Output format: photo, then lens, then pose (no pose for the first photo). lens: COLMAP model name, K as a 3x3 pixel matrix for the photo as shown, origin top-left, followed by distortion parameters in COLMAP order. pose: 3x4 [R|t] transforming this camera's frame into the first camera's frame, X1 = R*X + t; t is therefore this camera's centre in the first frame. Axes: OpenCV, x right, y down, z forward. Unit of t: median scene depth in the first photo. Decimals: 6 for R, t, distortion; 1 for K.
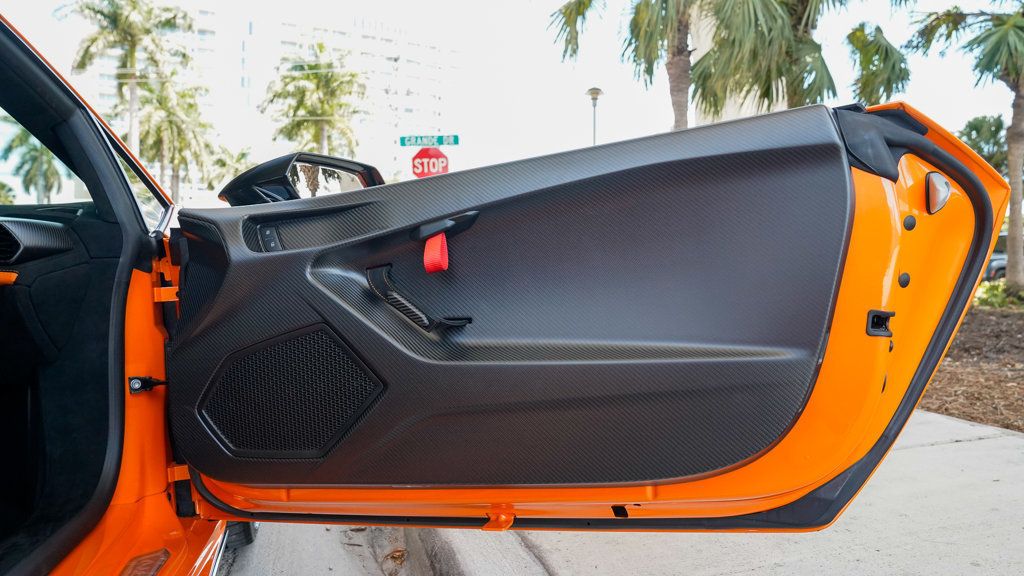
lens RADIAL K [[708.9, 0, 502.7], [0, 708.9, 290.4], [0, 0, 1]] dist [-0.128866, 0.093018]
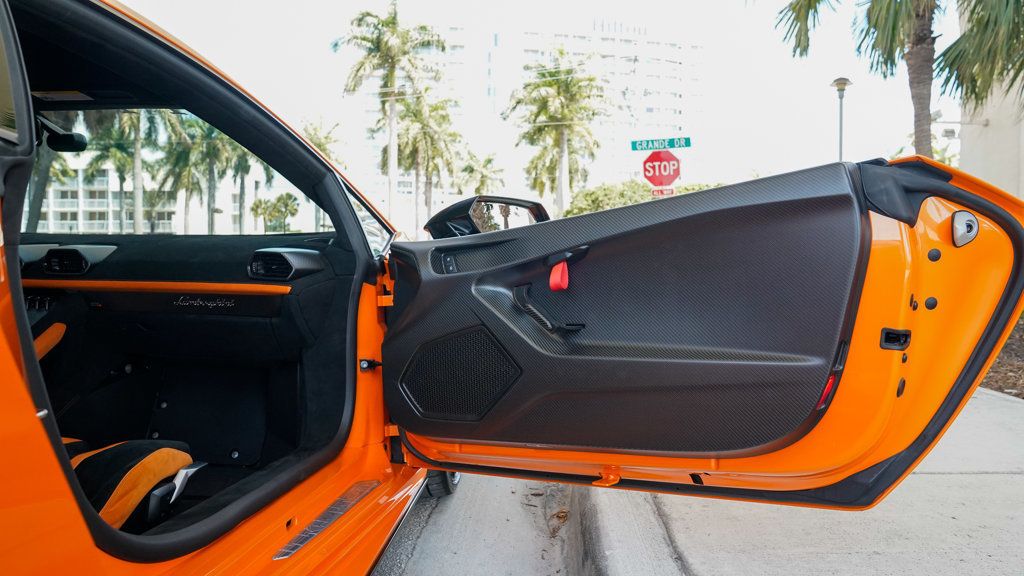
lens RADIAL K [[708.9, 0, 504.8], [0, 708.9, 293.3], [0, 0, 1]] dist [-0.128866, 0.093018]
pose [[0.944046, 0.014883, -0.329477, 0.202204], [-0.013381, 0.999887, 0.006824, -0.021935], [0.329541, -0.002034, 0.944139, -0.256541]]
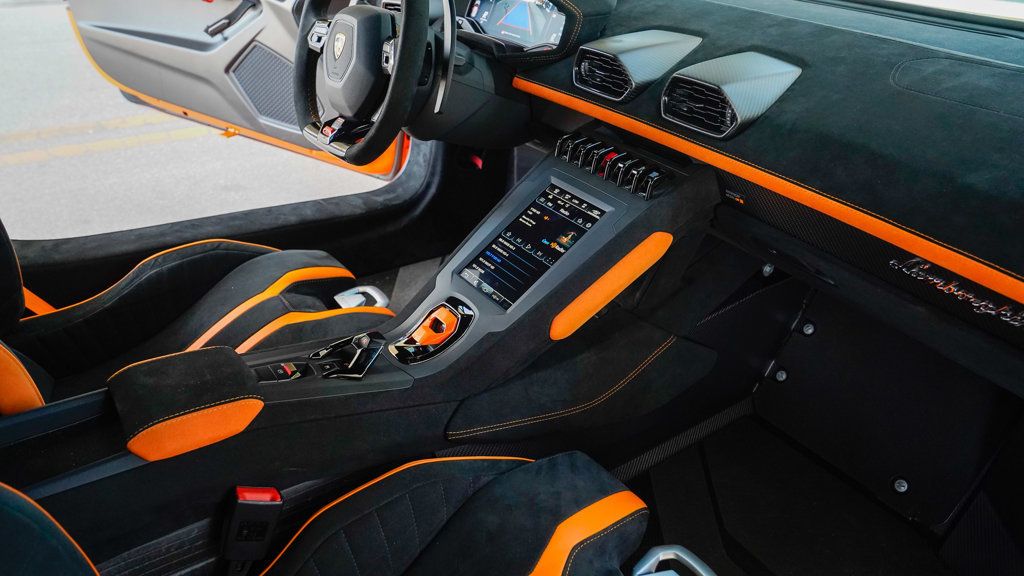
lens RADIAL K [[708.9, 0, 511.2], [0, 708.9, 292.7], [0, 0, 1]] dist [-0.128866, 0.093018]
pose [[0.355853, 0.478158, -0.802953, -0.467132], [-0.070392, 0.870468, 0.487166, -0.221057], [0.931887, -0.116838, 0.343417, 0.285880]]
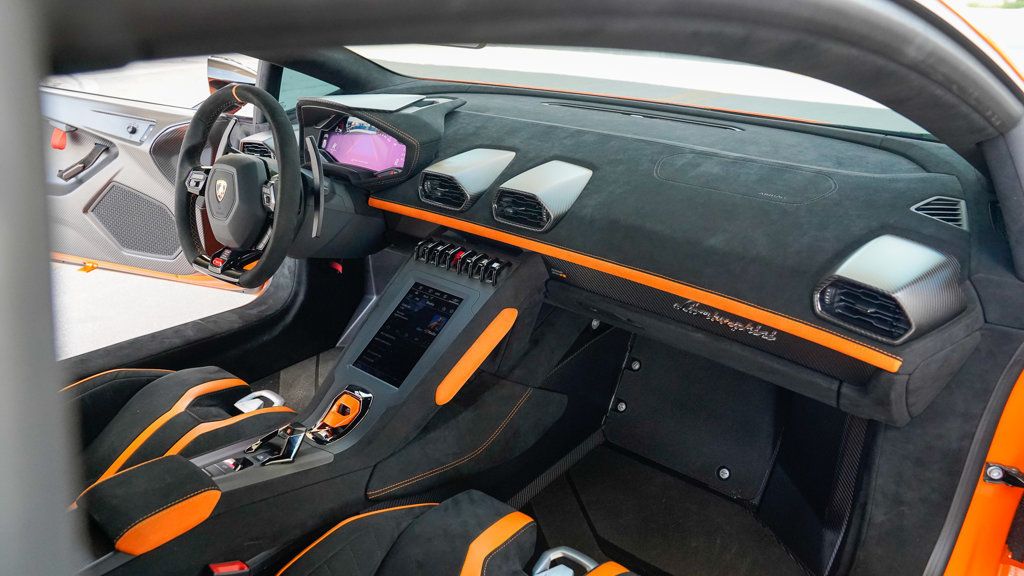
lens RADIAL K [[708.9, 0, 509.7], [0, 708.9, 288.4], [0, 0, 1]] dist [-0.128866, 0.093018]
pose [[0.585866, 0.315059, -0.746658, -0.333875], [-0.026255, 0.928232, 0.371075, -0.303554], [0.809983, -0.197796, 0.552091, 0.177683]]
